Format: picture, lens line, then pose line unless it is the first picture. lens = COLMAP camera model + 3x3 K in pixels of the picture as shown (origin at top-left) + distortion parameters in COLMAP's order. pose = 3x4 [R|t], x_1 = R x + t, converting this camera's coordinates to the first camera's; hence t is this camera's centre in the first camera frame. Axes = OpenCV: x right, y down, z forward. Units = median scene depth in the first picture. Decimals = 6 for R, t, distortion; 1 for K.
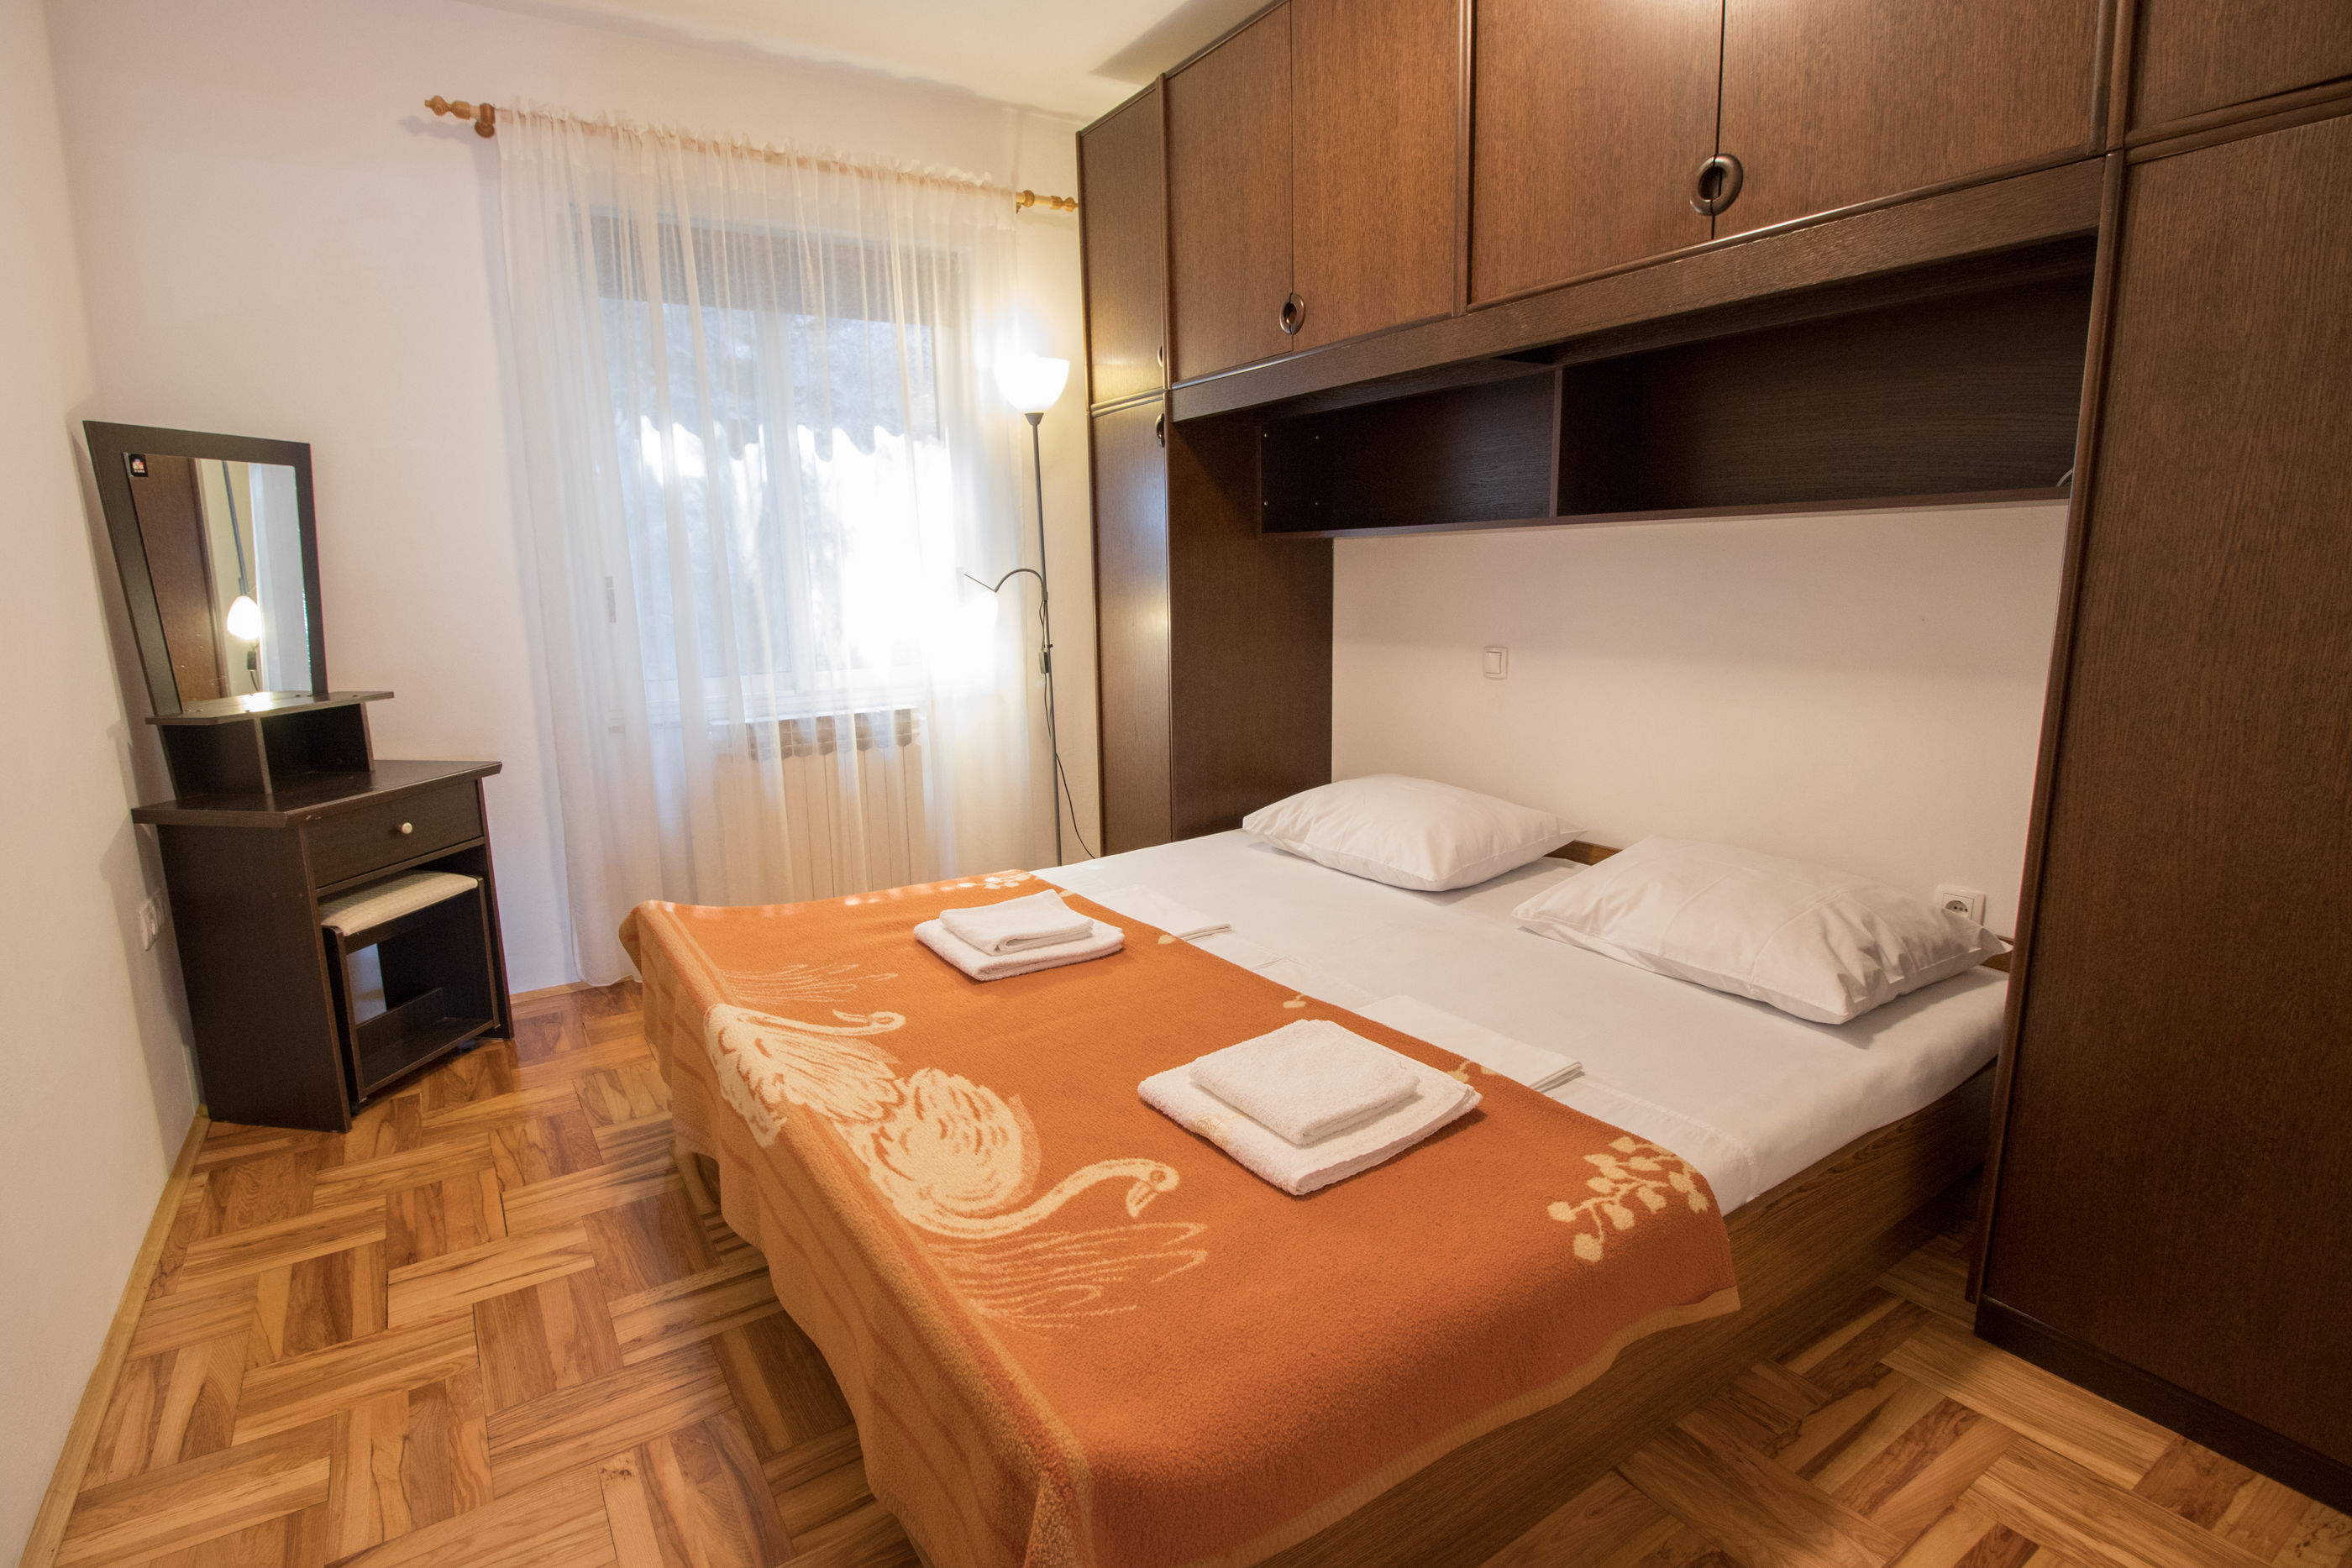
lens RADIAL K [[1082.7, 0, 1155.6], [0, 1082.7, 777.8], [0, 0, 1]] dist [0.000287, -0.014002]
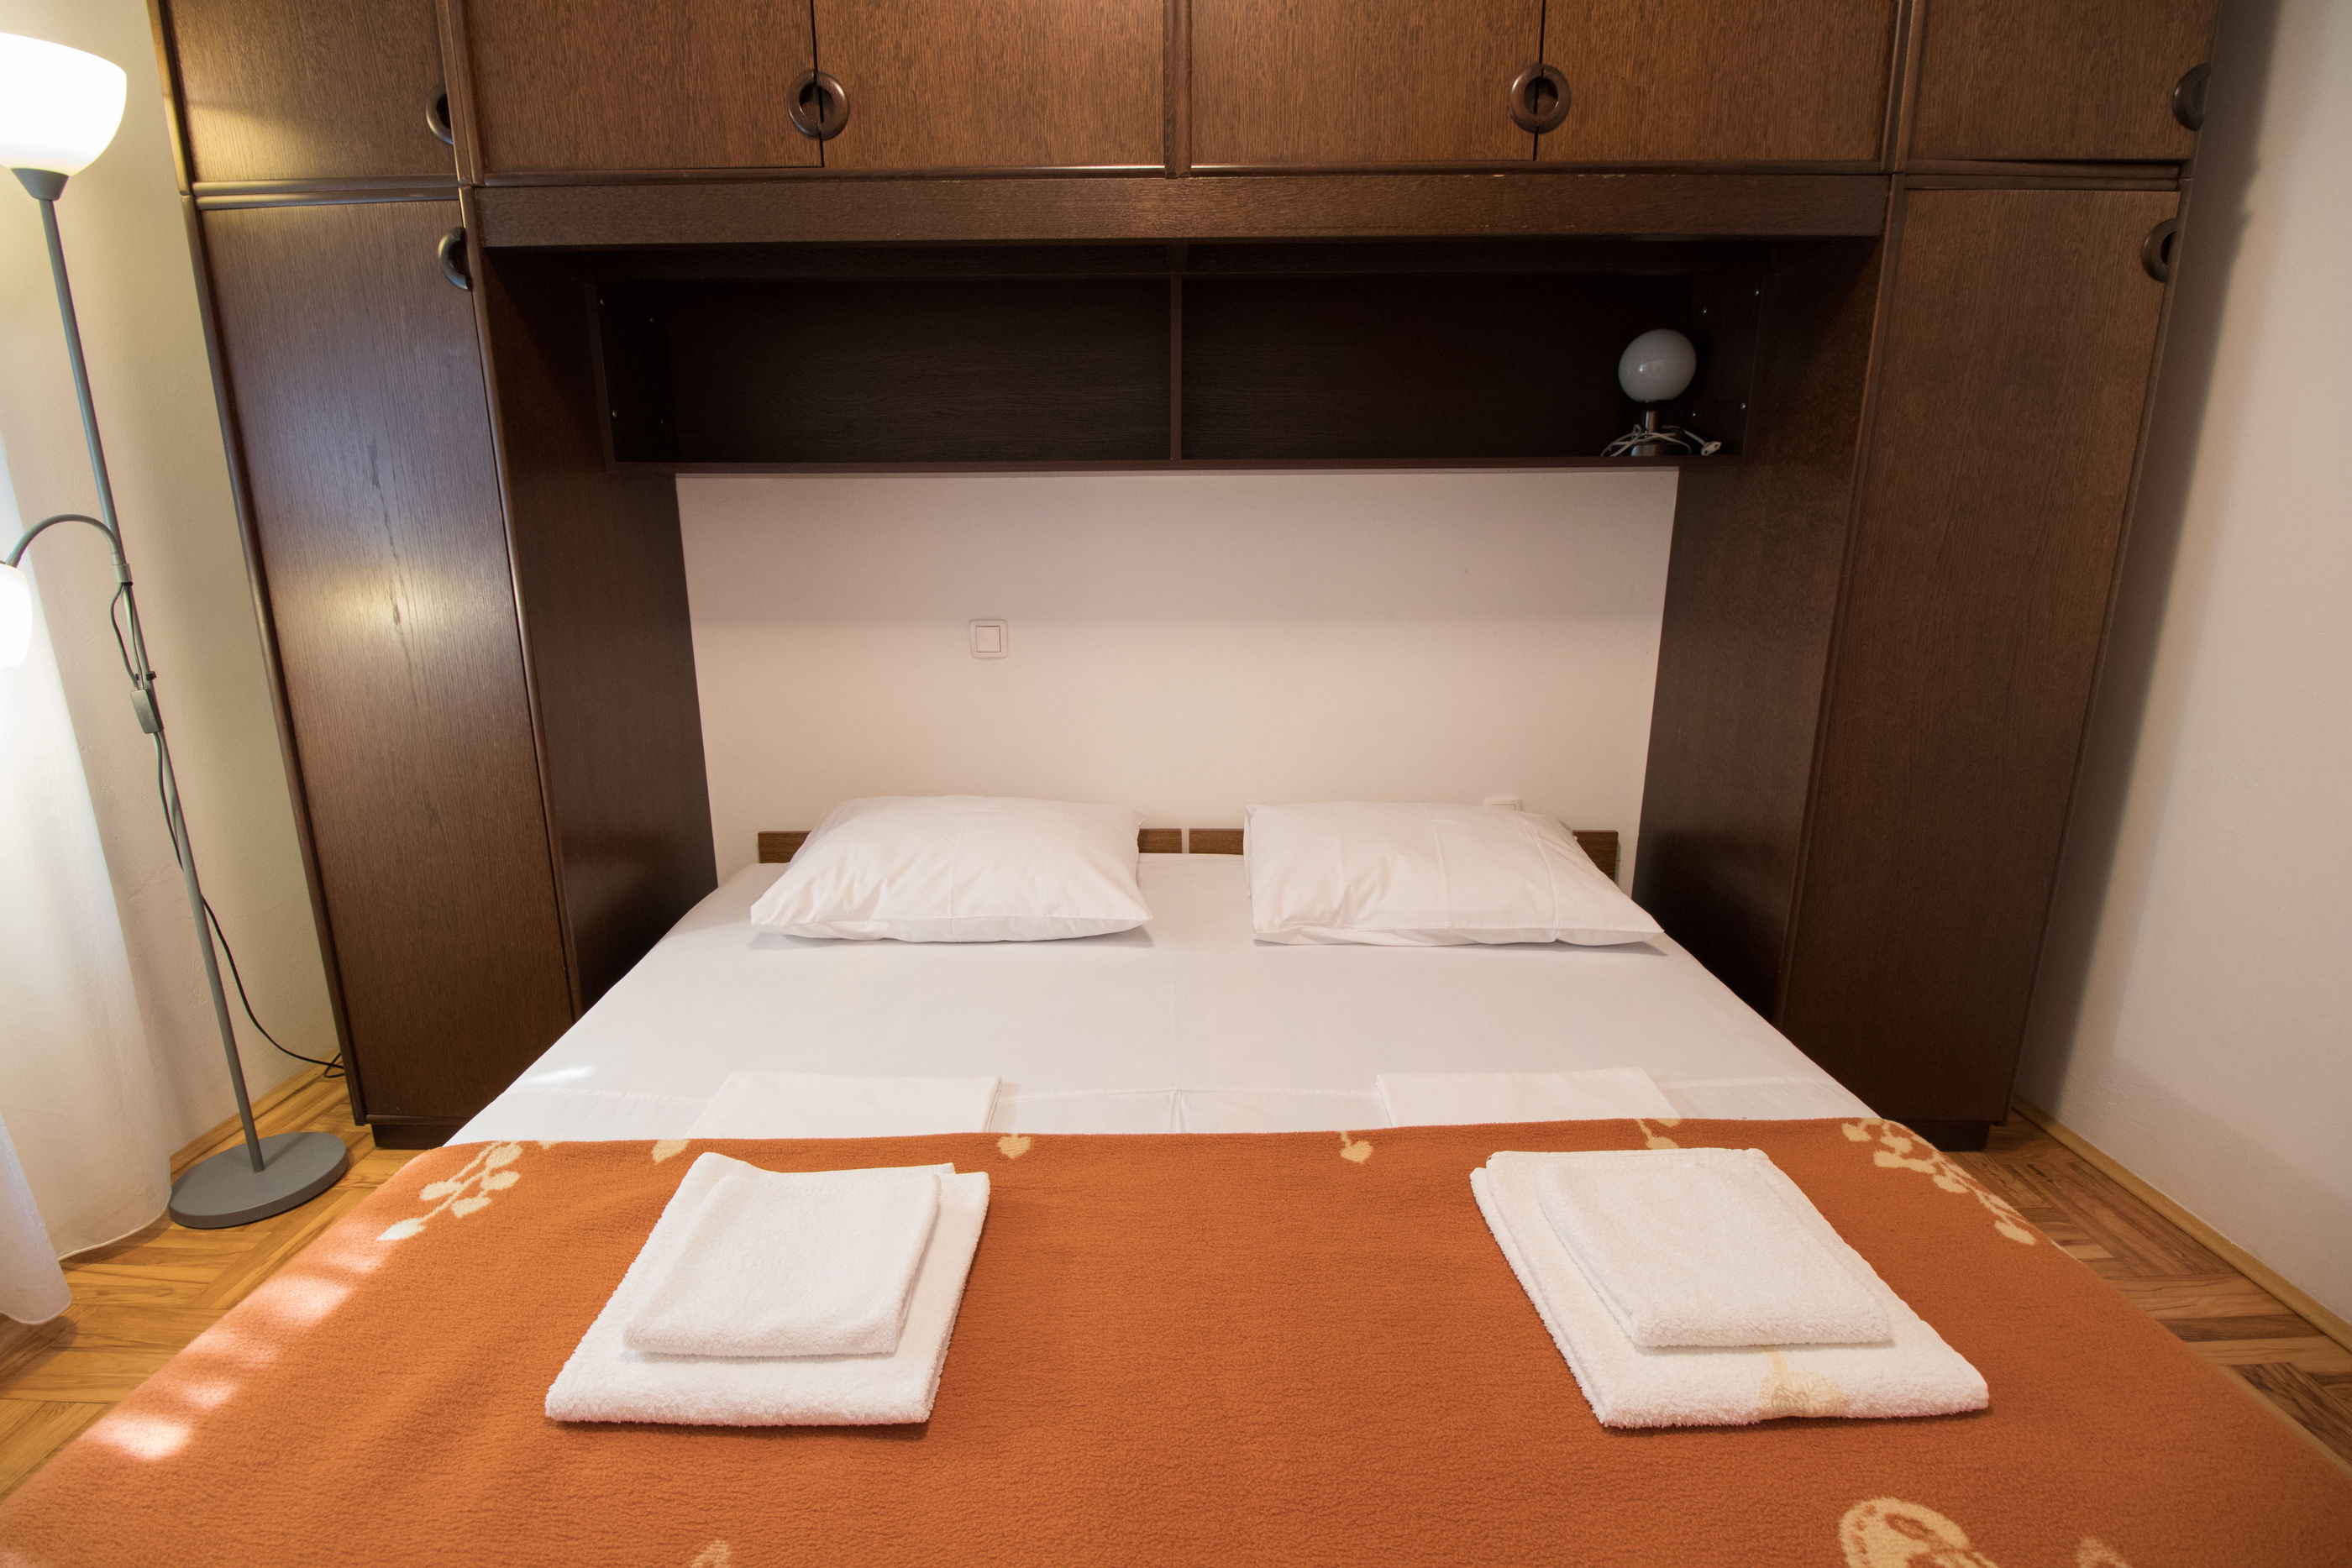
lens RADIAL K [[1065.9, 0, 1168.4], [0, 1065.9, 778.2], [0, 0, 1]] dist [0.000209, -0.013466]
pose [[0.563411, -0.179678, 0.806402, -0.386143], [0.149354, 0.982134, 0.114484, -0.104374], [-0.812565, 0.055938, 0.580181, 0.599578]]
